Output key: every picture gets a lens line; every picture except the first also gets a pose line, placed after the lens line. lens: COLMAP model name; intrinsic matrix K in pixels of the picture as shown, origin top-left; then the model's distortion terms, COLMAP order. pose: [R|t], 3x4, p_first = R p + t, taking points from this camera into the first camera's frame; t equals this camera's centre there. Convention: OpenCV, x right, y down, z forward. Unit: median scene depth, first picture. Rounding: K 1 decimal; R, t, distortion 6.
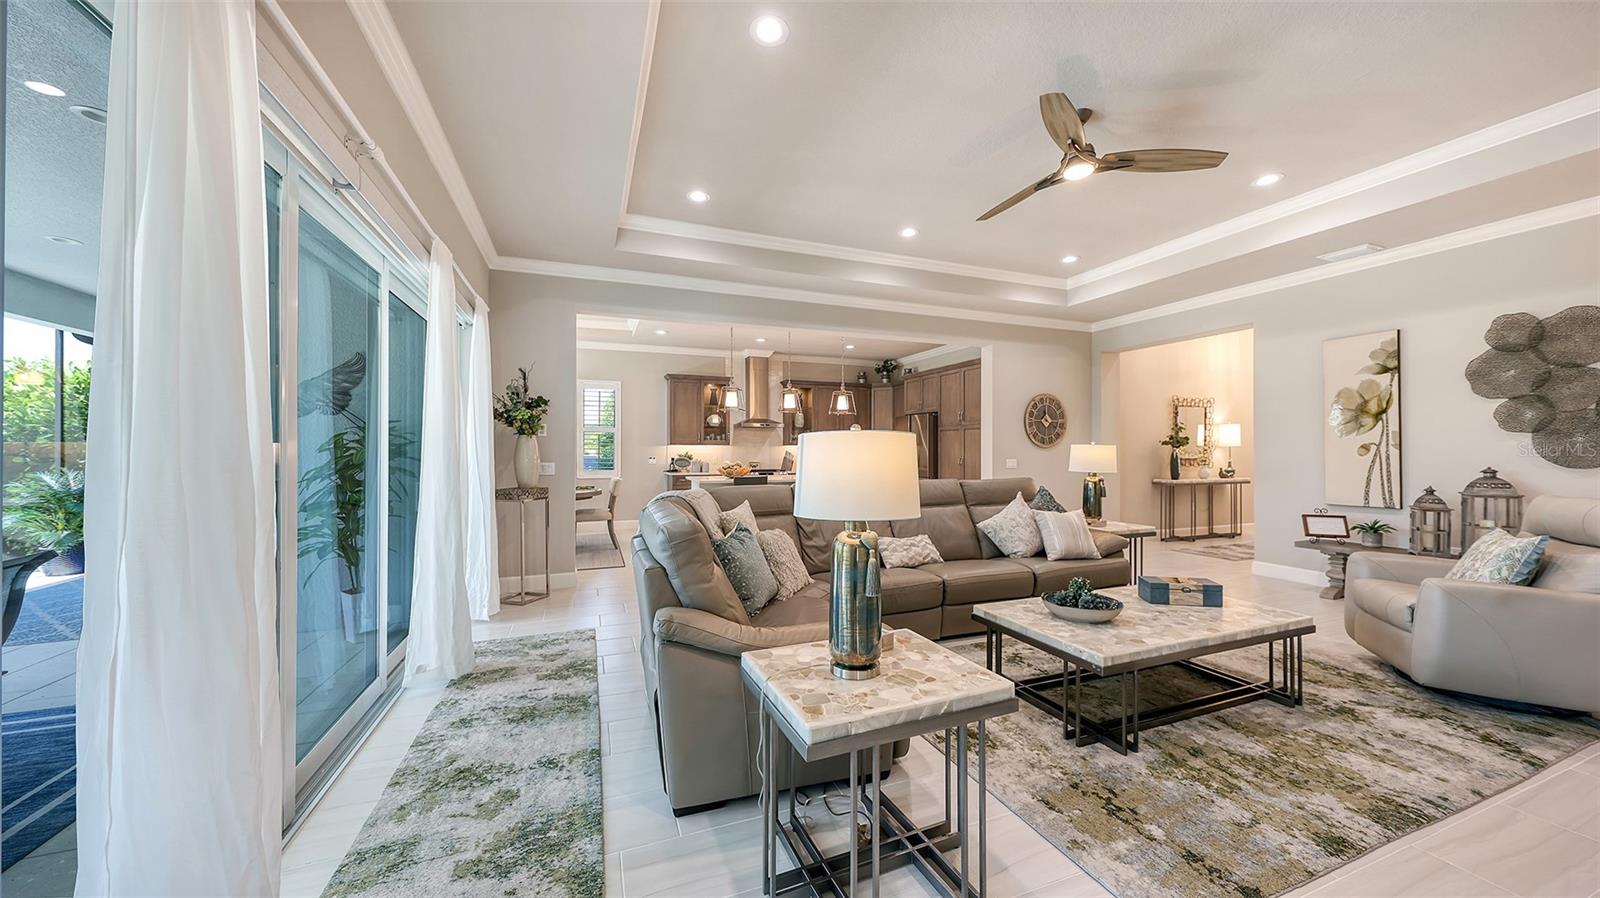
lens RADIAL K [[548.5, 0, 808.7], [0, 548.5, 450.6], [0, 0, 1]] dist [-0.000708, -0.000111]
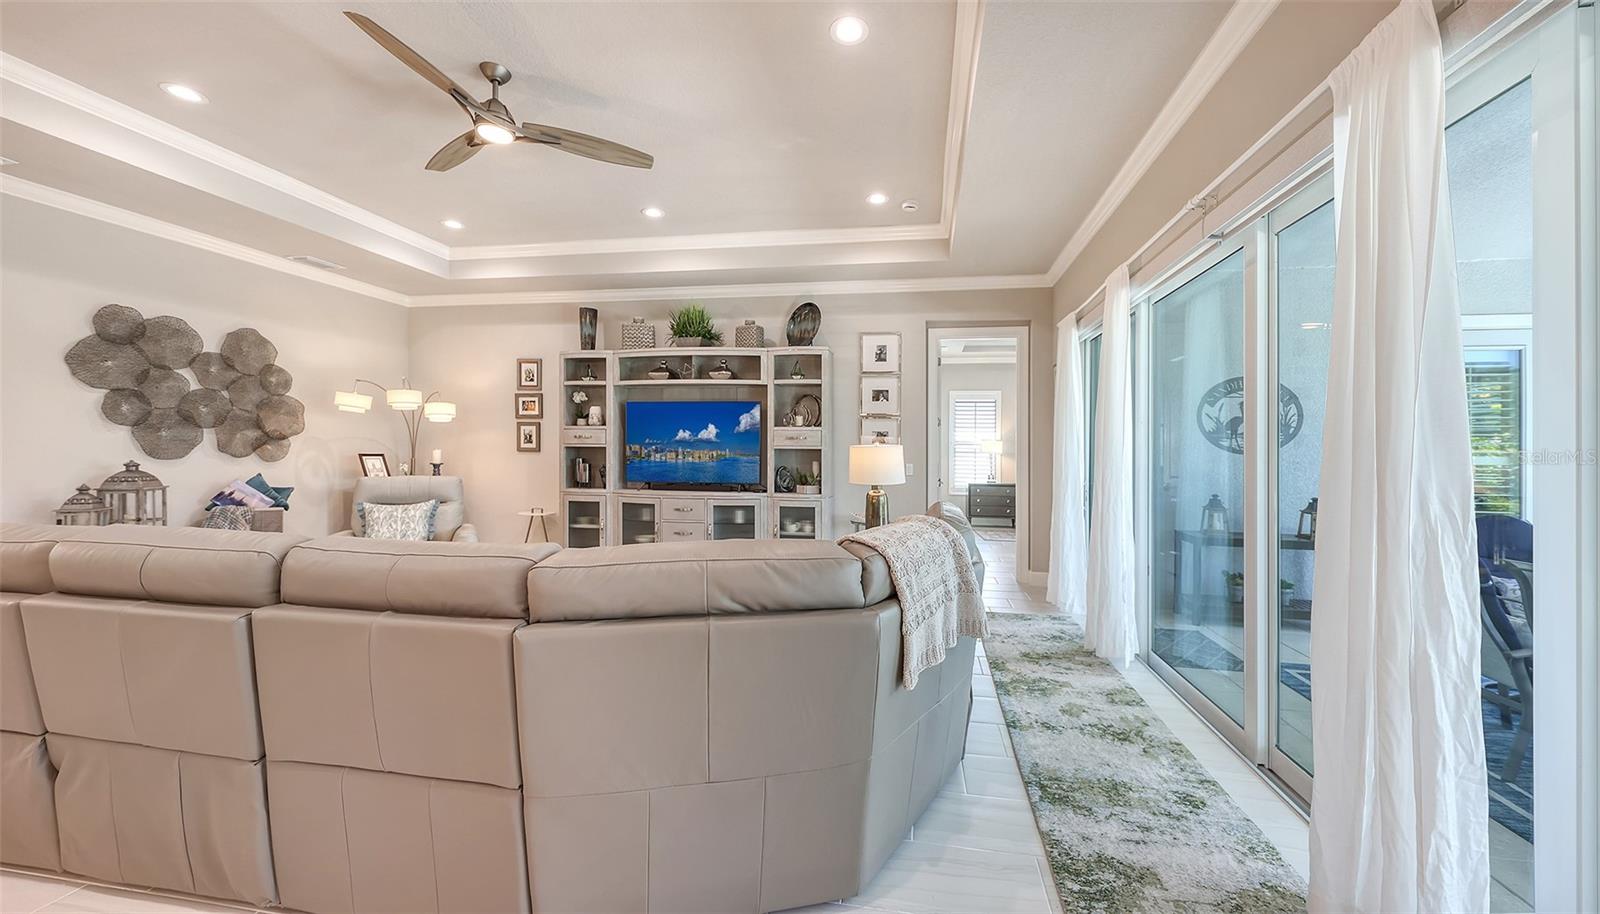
lens RADIAL K [[574.4, 0, 835.1], [0, 574.4, 451.4], [0, 0, 1]] dist [-0.000677, 0.000009]
pose [[-0.861435, -0.012037, 0.507725, -0.386316], [-0.014873, 0.999888, -0.001530, -0.002537], [-0.507649, -0.008869, -0.861518, 1.272854]]
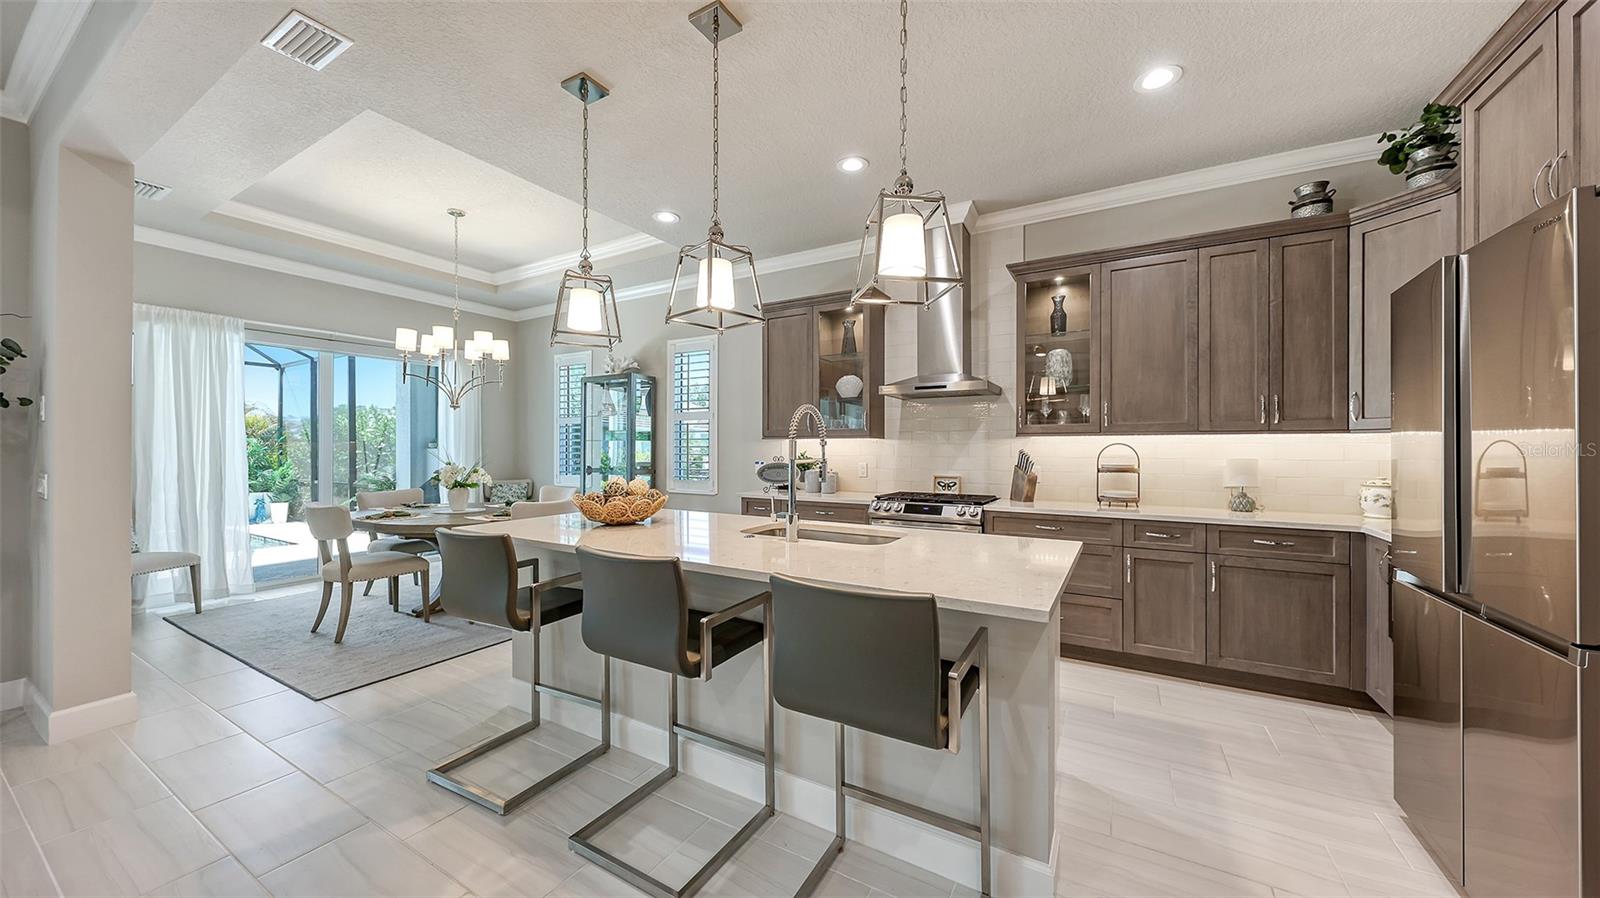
lens RADIAL K [[554.5, 0, 800.4], [0, 554.5, 448.0], [0, 0, 1]] dist [0.000053, -0.000404]
pose [[0.615601, -0.003706, -0.788050, 0.424147], [0.000470, 0.999990, -0.004335, 0.000915], [0.788058, 0.002298, 0.615596, 1.562727]]
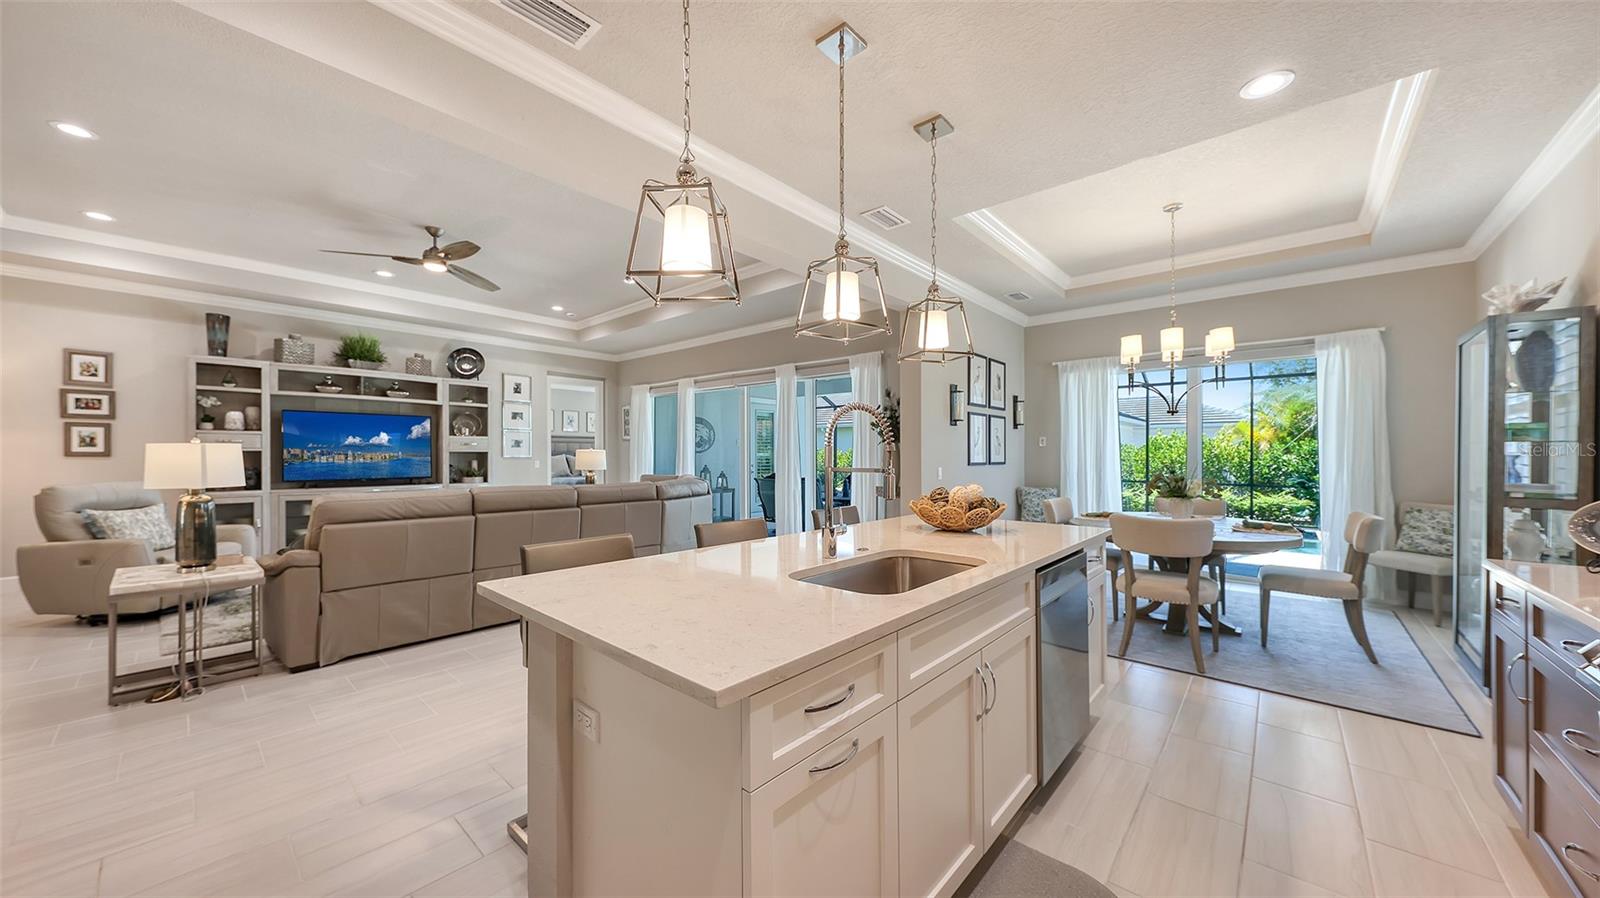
lens RADIAL K [[547.5, 0, 801.3], [0, 547.5, 451.6], [0, 0, 1]] dist [0.006862, -0.000114]
pose [[-0.895371, -0.006162, -0.445278, 0.214990], [-0.004284, 0.999977, -0.005225, -0.003343], [0.445300, -0.002771, -0.895377, 2.343986]]
